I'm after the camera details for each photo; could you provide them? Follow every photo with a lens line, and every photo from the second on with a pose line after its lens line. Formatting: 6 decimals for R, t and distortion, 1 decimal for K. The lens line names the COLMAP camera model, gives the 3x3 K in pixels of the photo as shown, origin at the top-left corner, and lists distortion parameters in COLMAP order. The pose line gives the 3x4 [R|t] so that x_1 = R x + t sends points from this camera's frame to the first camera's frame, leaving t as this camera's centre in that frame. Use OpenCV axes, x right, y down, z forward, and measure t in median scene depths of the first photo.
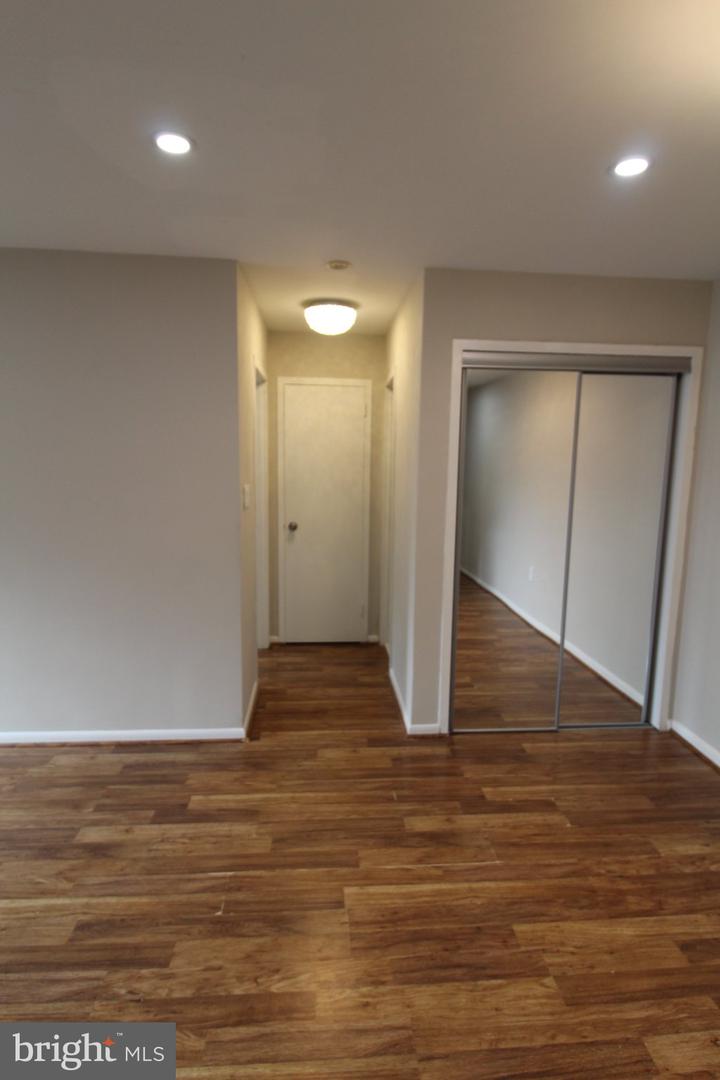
lens RADIAL K [[567.3, 0, 364.4], [0, 567.3, 542.1], [0, 0, 1]] dist [0.003322, -0.013451]
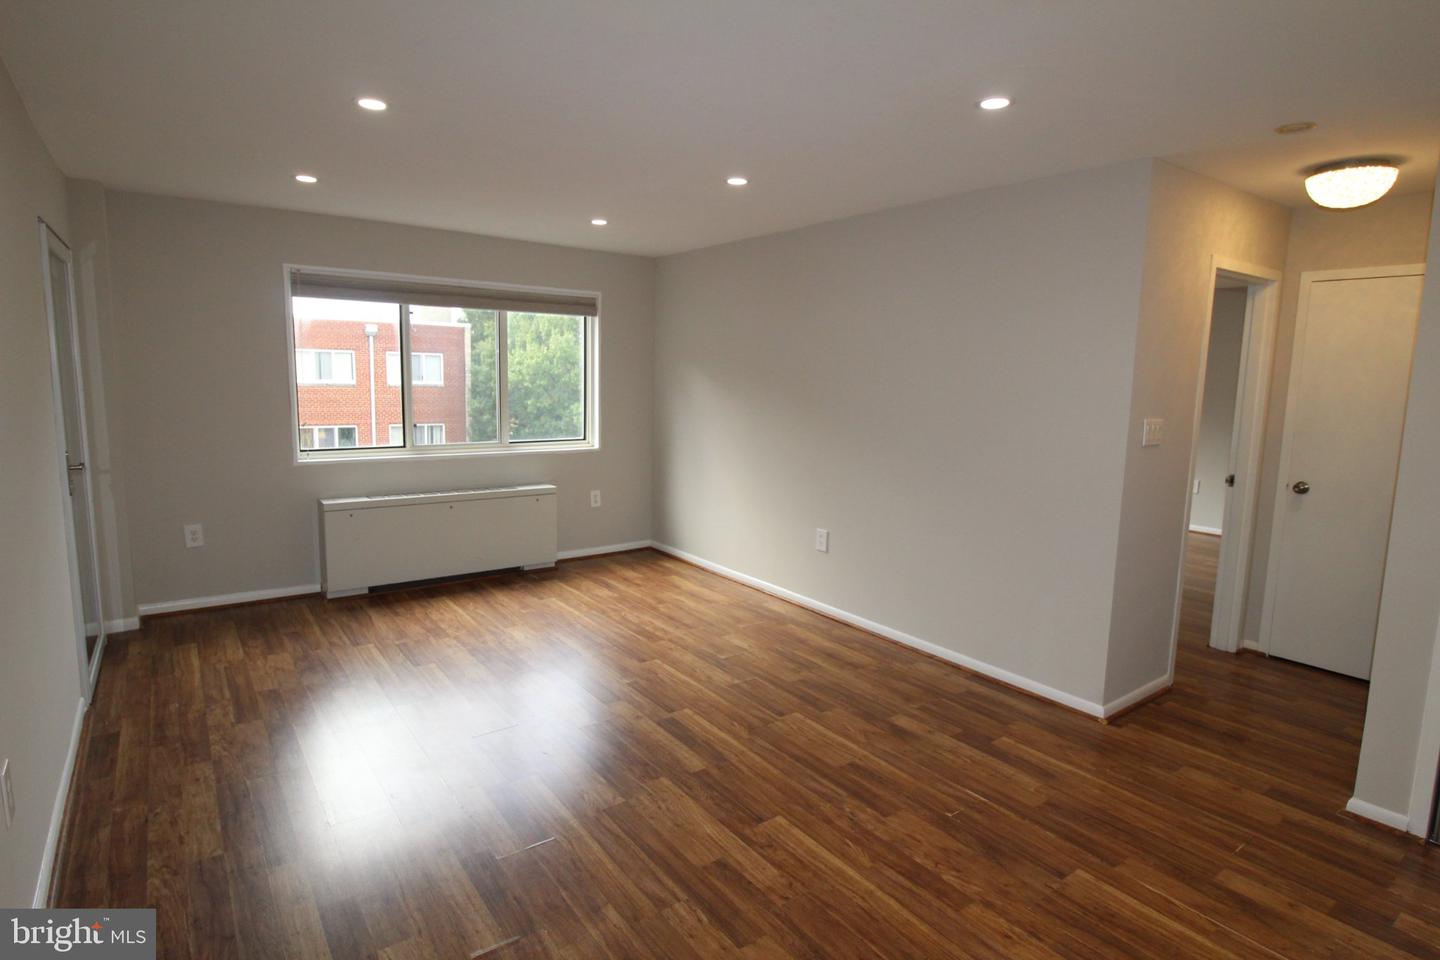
lens RADIAL K [[756.4, 0, 723.6], [0, 756.4, 474.1], [0, 0, 1]] dist [0.003322, -0.013451]
pose [[0.526046, 0.105703, -0.843862, 0.503215], [-0.135390, 0.990000, 0.039609, 0.025459], [0.839610, 0.093415, 0.535096, -0.125230]]
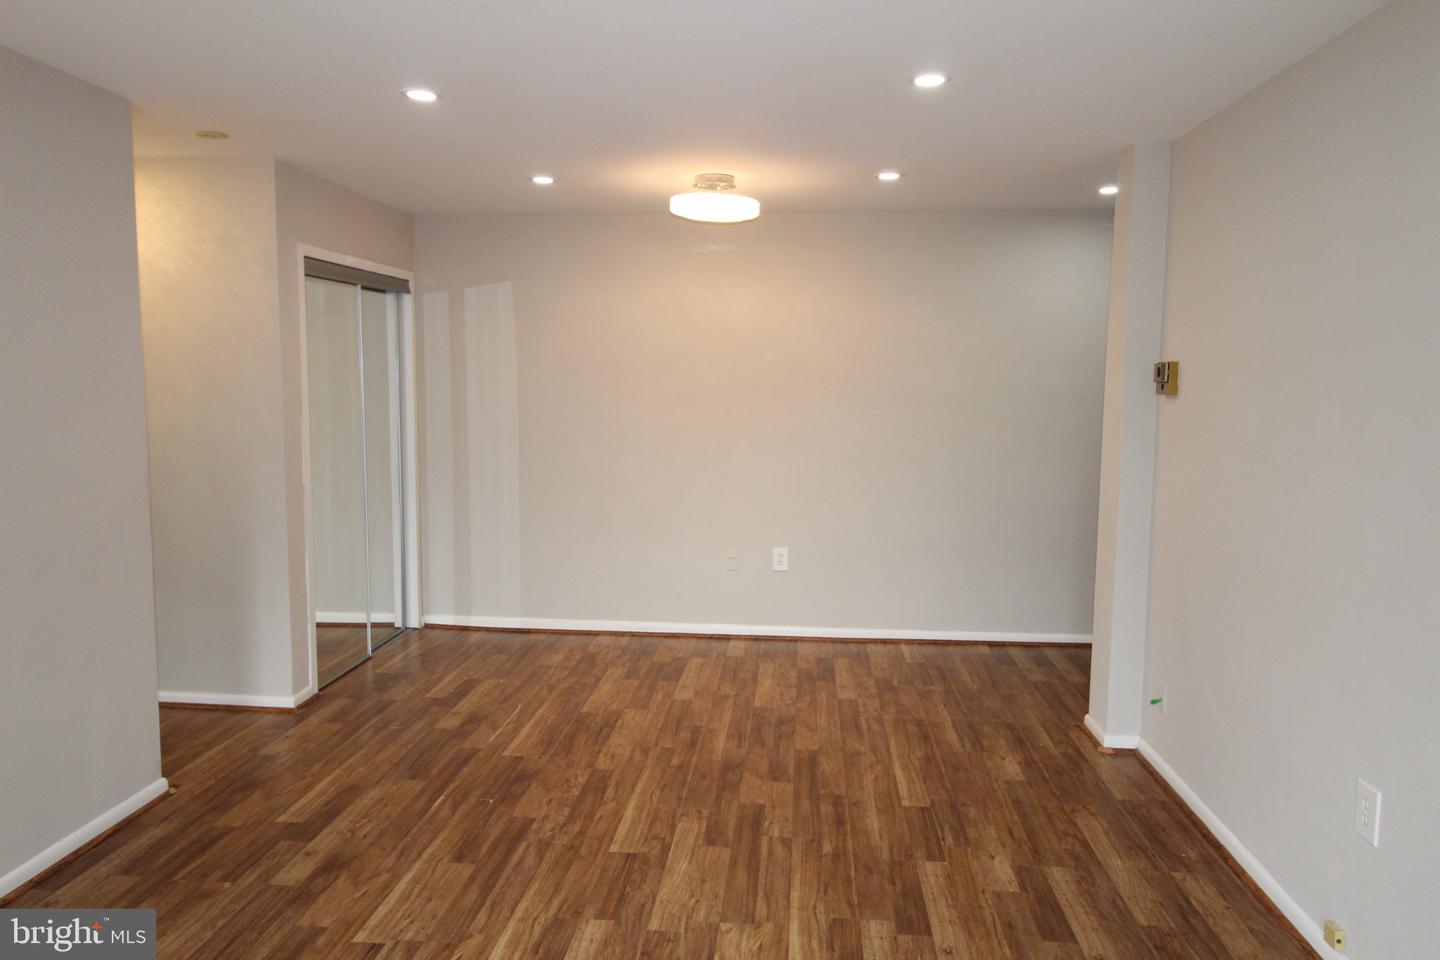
lens RADIAL K [[992.2, 0, 723.0], [0, 992.2, 474.1], [0, 0, 1]] dist [0.006899, -0.001302]
pose [[0.158606, -0.112205, 0.980945, -1.552445], [0.136372, 0.986489, 0.090790, -0.054148], [-0.977879, 0.119374, 0.171765, 0.134146]]
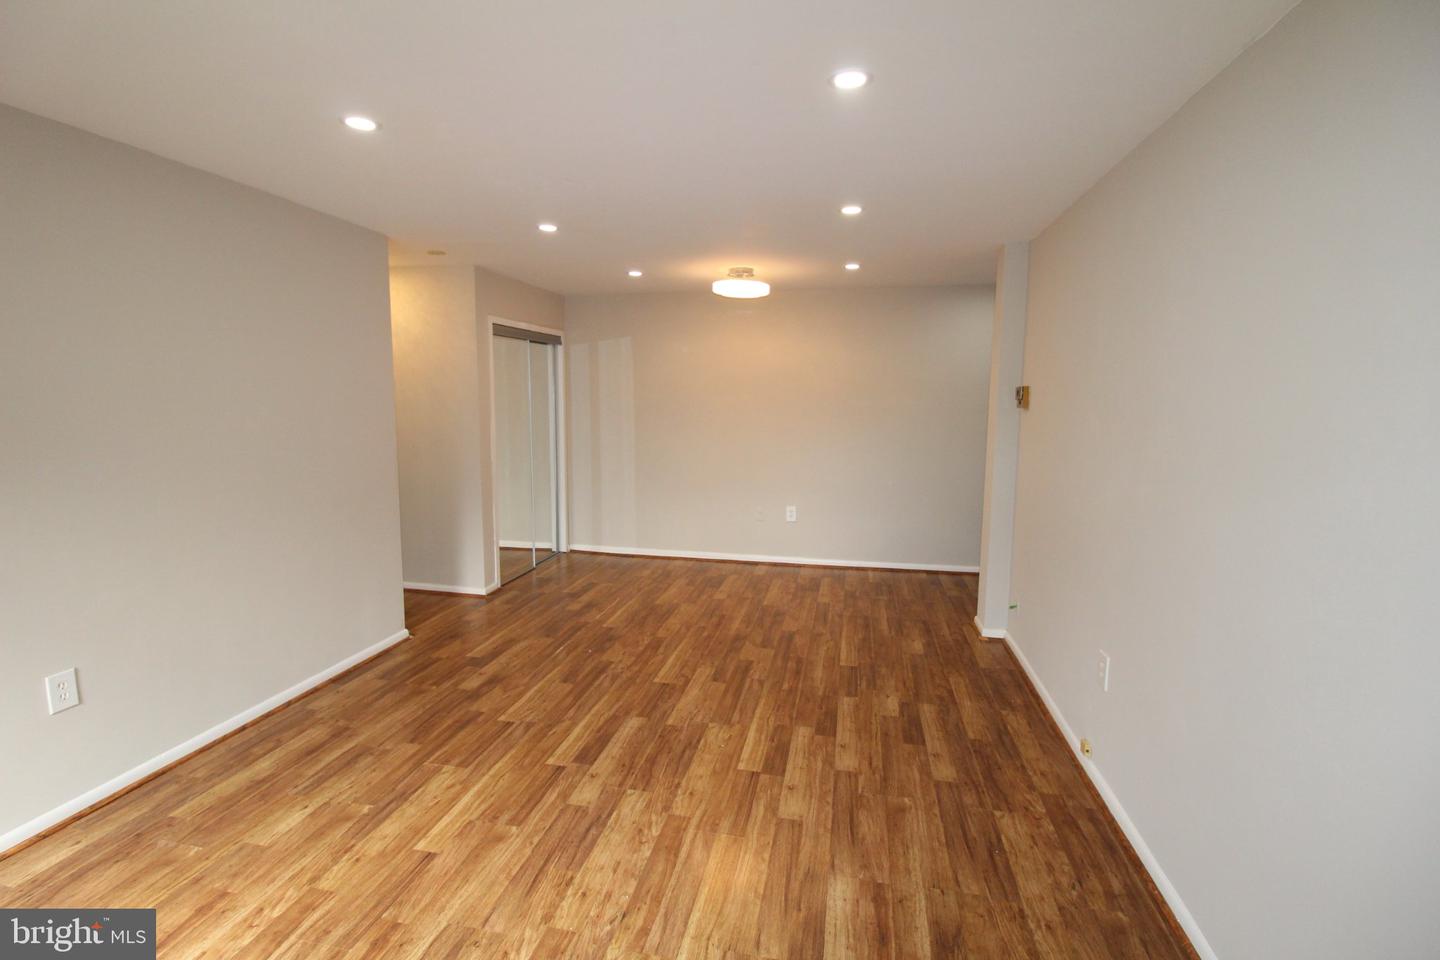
lens RADIAL K [[669.9, 0, 721.1], [0, 669.9, 475.3], [0, 0, 1]] dist [0.000622, -0.015136]
pose [[0.270591, -0.127399, 0.954227, -1.654276], [0.134860, 0.986447, 0.093458, -0.028419], [-0.953202, 0.103398, 0.284105, -0.044865]]
